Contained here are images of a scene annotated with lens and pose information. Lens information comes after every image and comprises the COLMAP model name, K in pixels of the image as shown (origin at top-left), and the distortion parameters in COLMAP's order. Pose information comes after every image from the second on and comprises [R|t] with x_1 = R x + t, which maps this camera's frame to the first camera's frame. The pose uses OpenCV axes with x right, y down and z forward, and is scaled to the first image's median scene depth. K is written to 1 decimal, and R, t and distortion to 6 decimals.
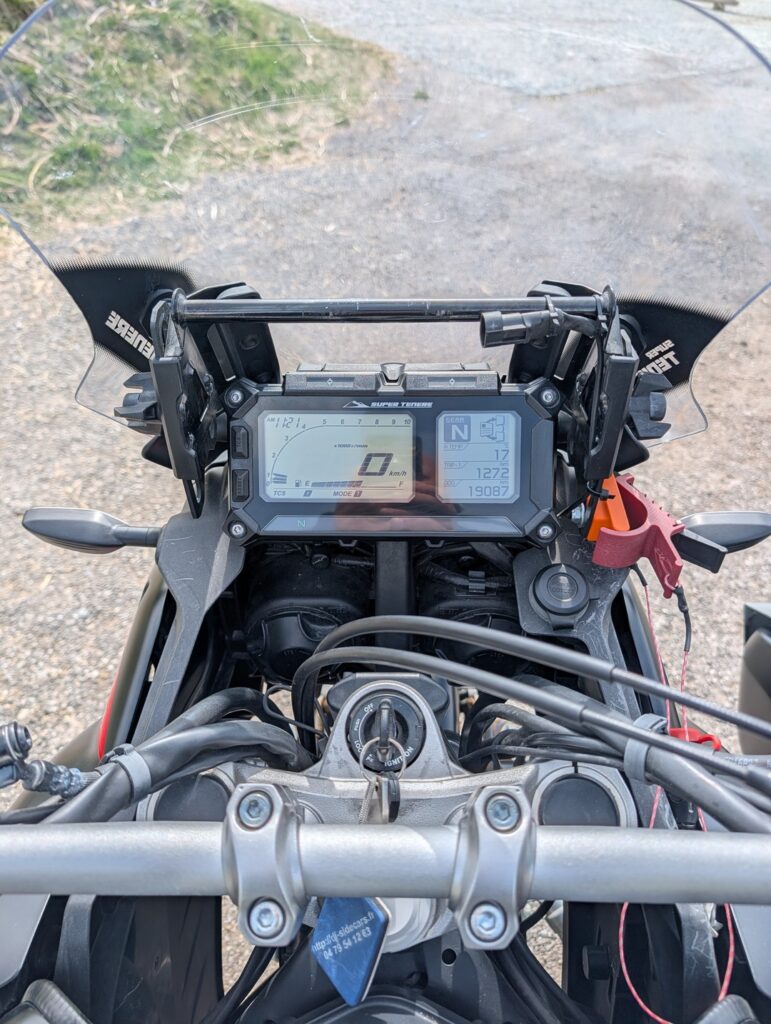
lens RADIAL K [[723.8, 0, 385.5], [0, 723.8, 512.0], [0, 0, 1]] dist [0.068322, -0.183327]
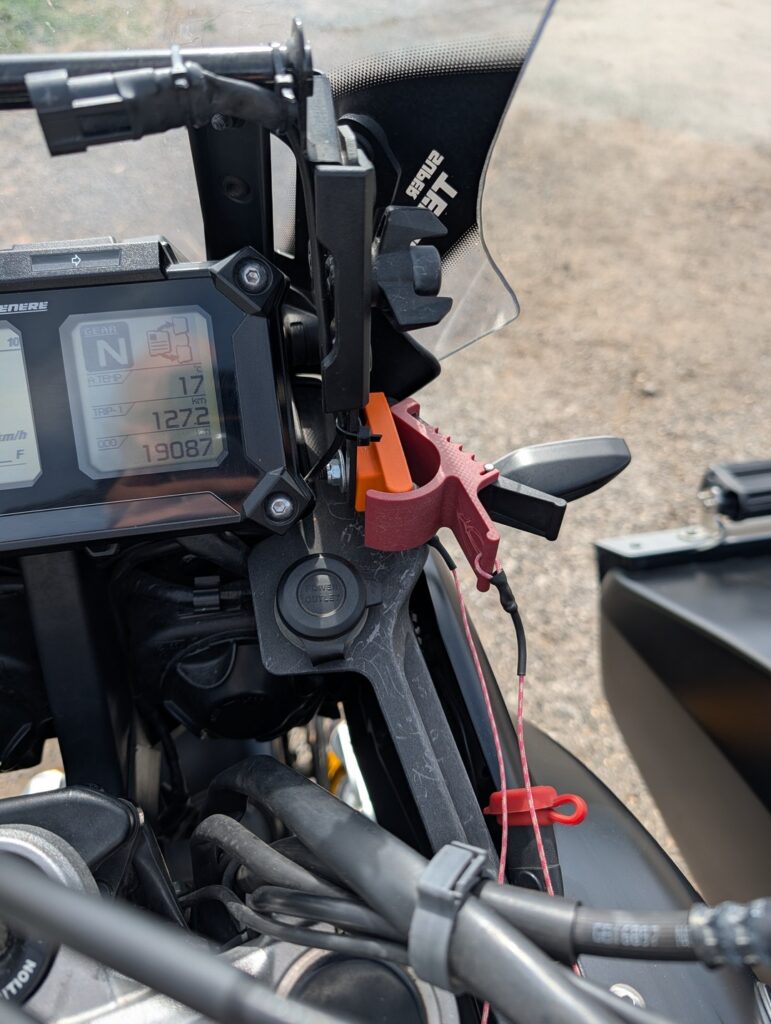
lens RADIAL K [[673.6, 0, 385.5], [0, 673.6, 512.0], [0, 0, 1]] dist [0.003398, -0.040207]
pose [[0.978694, -0.123913, 0.163721, 0.212802], [0.113415, 0.990934, 0.072018, 0.000785], [-0.171160, -0.051915, 0.983874, 0.438345]]
